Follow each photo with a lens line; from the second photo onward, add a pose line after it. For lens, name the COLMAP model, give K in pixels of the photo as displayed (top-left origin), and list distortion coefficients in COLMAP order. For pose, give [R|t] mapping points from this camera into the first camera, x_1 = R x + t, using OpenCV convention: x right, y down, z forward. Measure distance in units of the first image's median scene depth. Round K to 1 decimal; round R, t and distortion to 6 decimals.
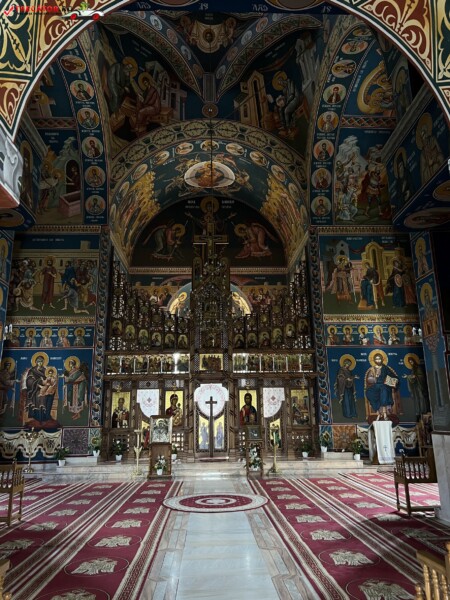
lens RADIAL K [[455.2, 0, 223.8], [0, 455.2, 301.6], [0, 0, 1]] dist [0.047797, -0.046675]
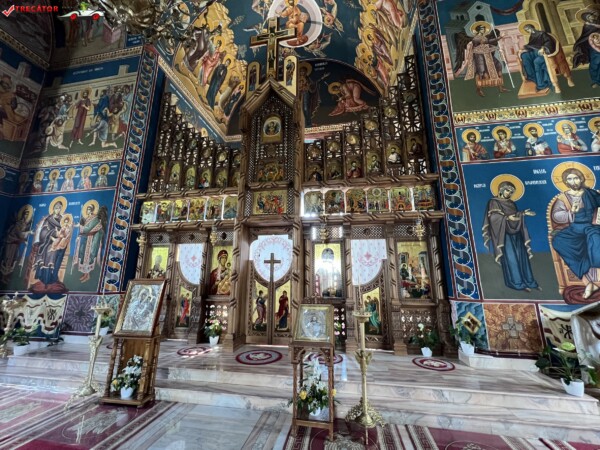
lens RADIAL K [[240.9, 0, 299.5], [0, 240.9, 225.3], [0, 0, 1]] dist [-0.001385, 0.000665]
pose [[0.976646, -0.030553, -0.212674, 0.088220], [0.036775, 0.999002, 0.025364, 0.158109], [0.211686, -0.032593, 0.976794, 0.654508]]
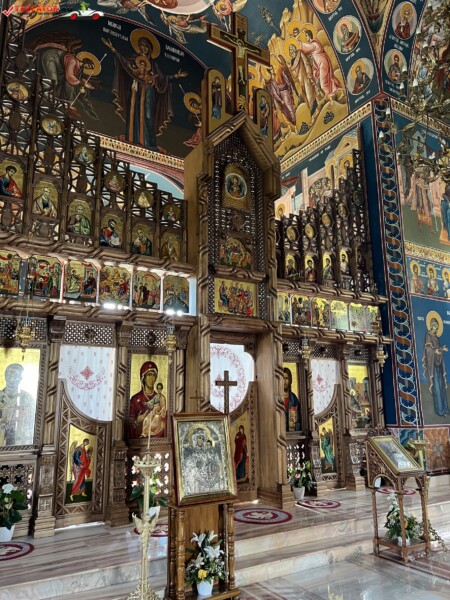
lens RADIAL K [[455.2, 0, 223.0], [0, 455.2, 303.3], [0, 0, 1]] dist [0.047797, -0.046675]
pose [[0.870364, 0.113201, 0.479220, -0.257466], [-0.126333, 0.991976, -0.004875, 0.141495], [-0.475926, -0.056298, 0.877681, 0.593584]]
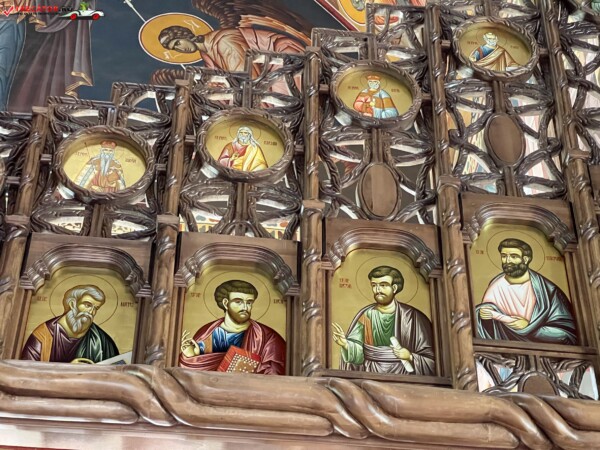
lens RADIAL K [[1349.5, 0, 292.1], [0, 1349.5, 189.9], [0, 0, 1]] dist [0.153158, 0.000000]
pose [[0.997306, 0.066275, 0.031434, 0.094835], [-0.043314, 0.877934, -0.476818, 0.186659], [-0.059198, 0.474172, 0.878440, 0.782963]]
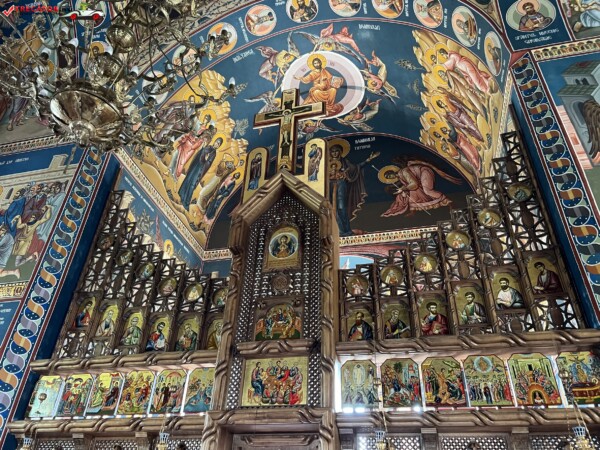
lens RADIAL K [[455.2, 0, 298.2], [0, 455.2, 226.8], [0, 0, 1]] dist [0.047797, -0.046675]
pose [[0.958729, -0.119743, -0.257878, 0.093120], [0.021473, 0.934894, -0.354276, 0.145829], [0.283511, 0.334117, 0.898881, 0.642399]]
